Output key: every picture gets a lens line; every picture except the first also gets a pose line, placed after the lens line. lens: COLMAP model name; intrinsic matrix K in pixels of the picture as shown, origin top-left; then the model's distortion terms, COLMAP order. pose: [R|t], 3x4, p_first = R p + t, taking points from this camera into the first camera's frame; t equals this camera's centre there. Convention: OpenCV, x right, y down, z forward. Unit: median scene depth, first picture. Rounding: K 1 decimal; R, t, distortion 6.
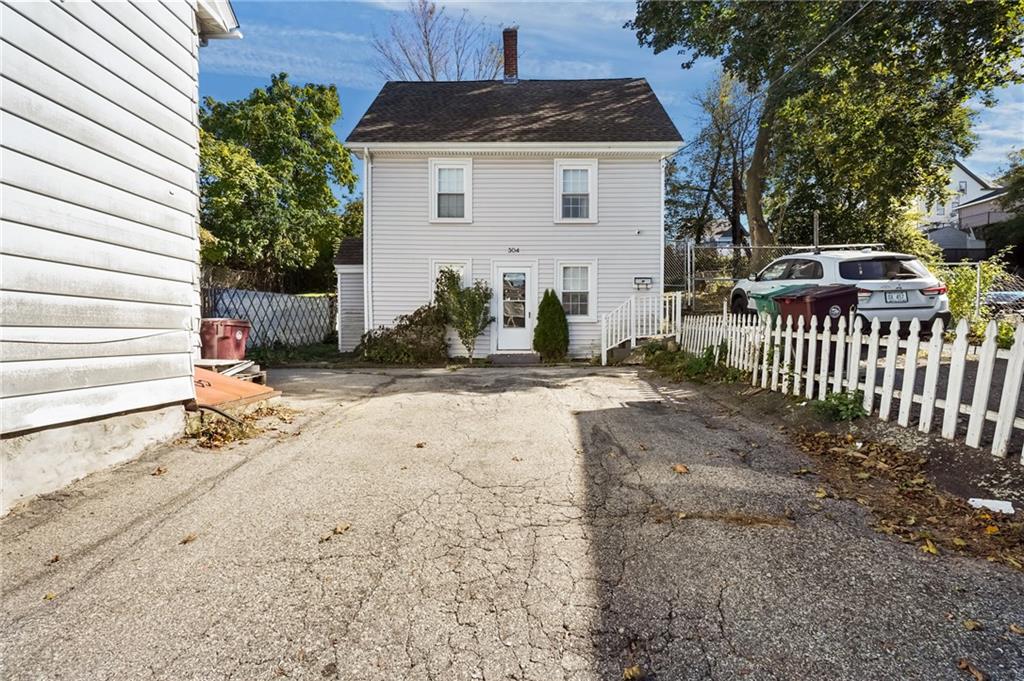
lens RADIAL K [[465.3, 0, 518.2], [0, 465.3, 343.4], [0, 0, 1]] dist [-0.015122, 0.007523]
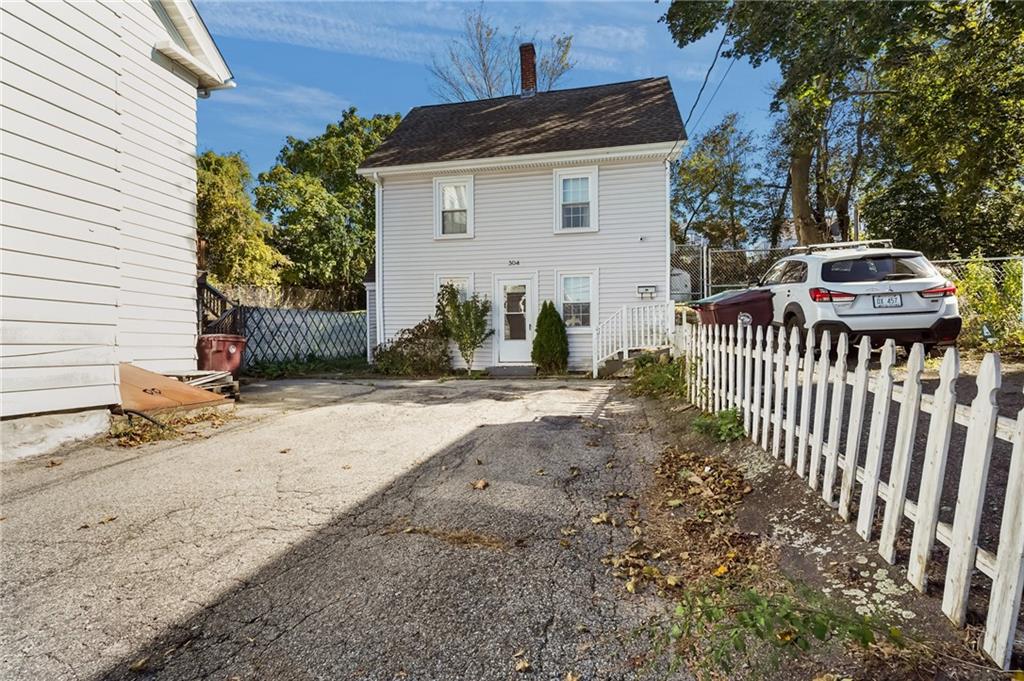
lens RADIAL K [[466.5, 0, 519.8], [0, 466.5, 350.1], [0, 0, 1]] dist [-0.015012, 0.007142]
pose [[0.981663, -0.004473, -0.190570, 0.199073], [0.002402, 0.999936, -0.011095, -0.000754], [0.190608, 0.010434, 0.981611, 0.015563]]
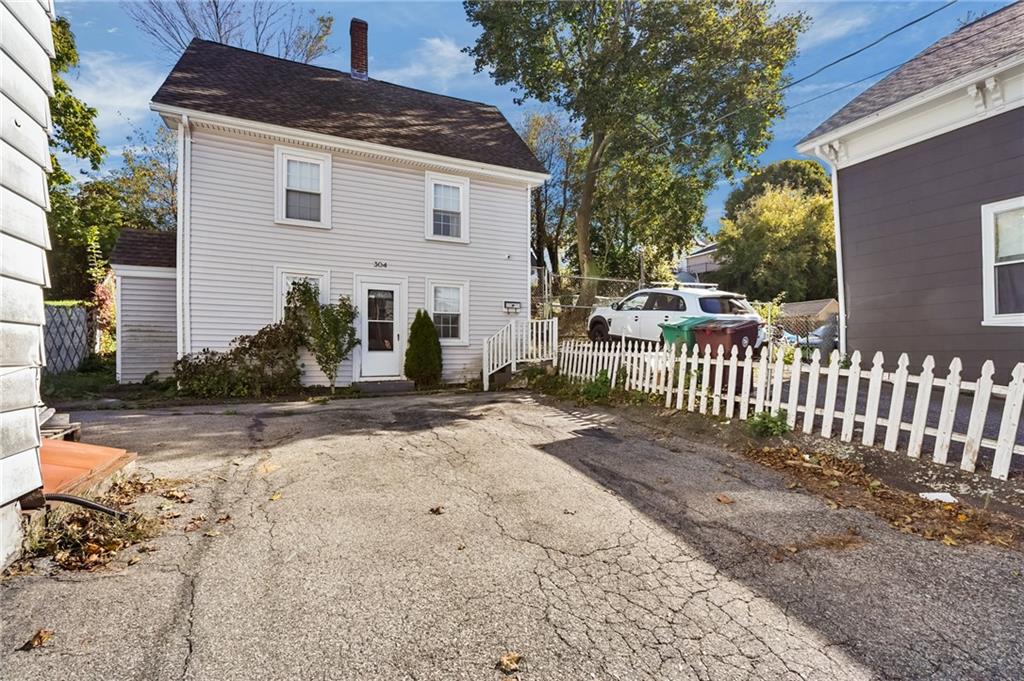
lens RADIAL K [[466.5, 0, 519.8], [0, 466.5, 350.1], [0, 0, 1]] dist [-0.015012, 0.007142]
pose [[0.901923, 0.001802, 0.431893, -0.158078], [0.010187, 0.999624, -0.025446, -0.010979], [-0.431777, 0.027350, 0.901566, 0.085384]]
